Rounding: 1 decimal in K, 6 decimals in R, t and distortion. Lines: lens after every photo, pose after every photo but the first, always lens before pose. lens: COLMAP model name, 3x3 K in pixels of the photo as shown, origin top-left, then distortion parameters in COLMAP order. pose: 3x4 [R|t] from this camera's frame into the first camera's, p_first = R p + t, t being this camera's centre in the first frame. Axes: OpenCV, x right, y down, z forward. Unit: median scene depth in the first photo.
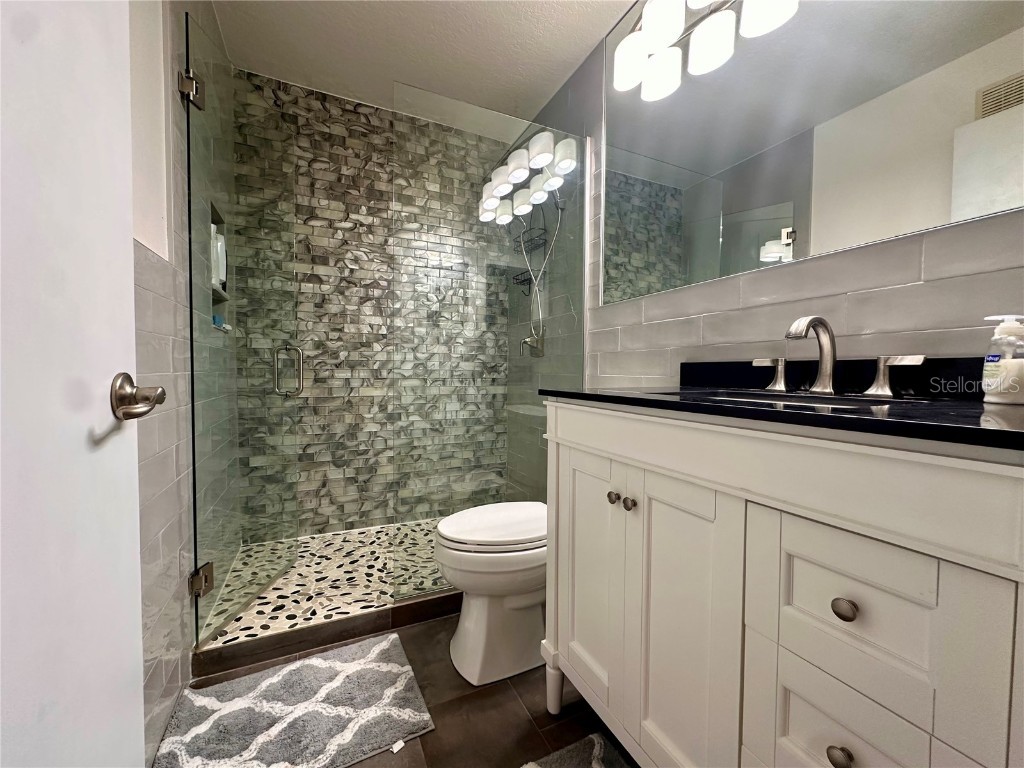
lens RADIAL K [[409.4, 0, 511.1], [0, 409.4, 385.2], [0, 0, 1]] dist [-0.005866, 0.001721]
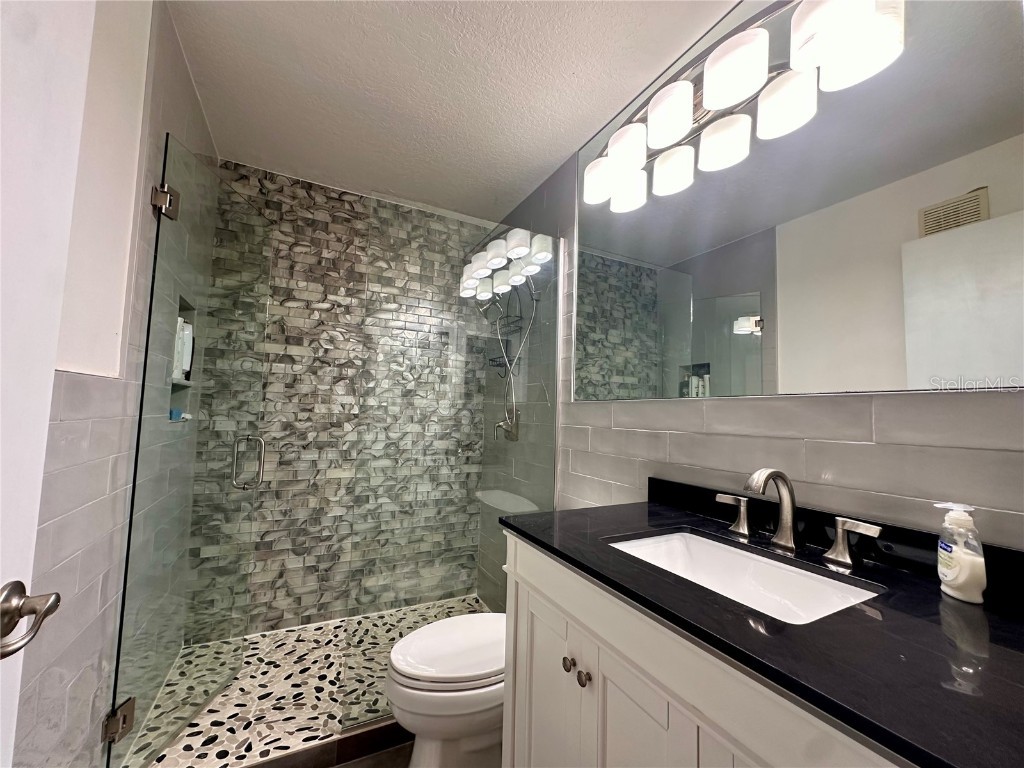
lens RADIAL K [[409.4, 0, 510.9], [0, 409.4, 385.9], [0, 0, 1]] dist [-0.005866, 0.001721]
pose [[0.999226, 0.023596, 0.031474, 0.031620], [-0.020217, 0.994407, -0.103661, -0.108256], [-0.033744, 0.102945, 0.994115, 0.006424]]
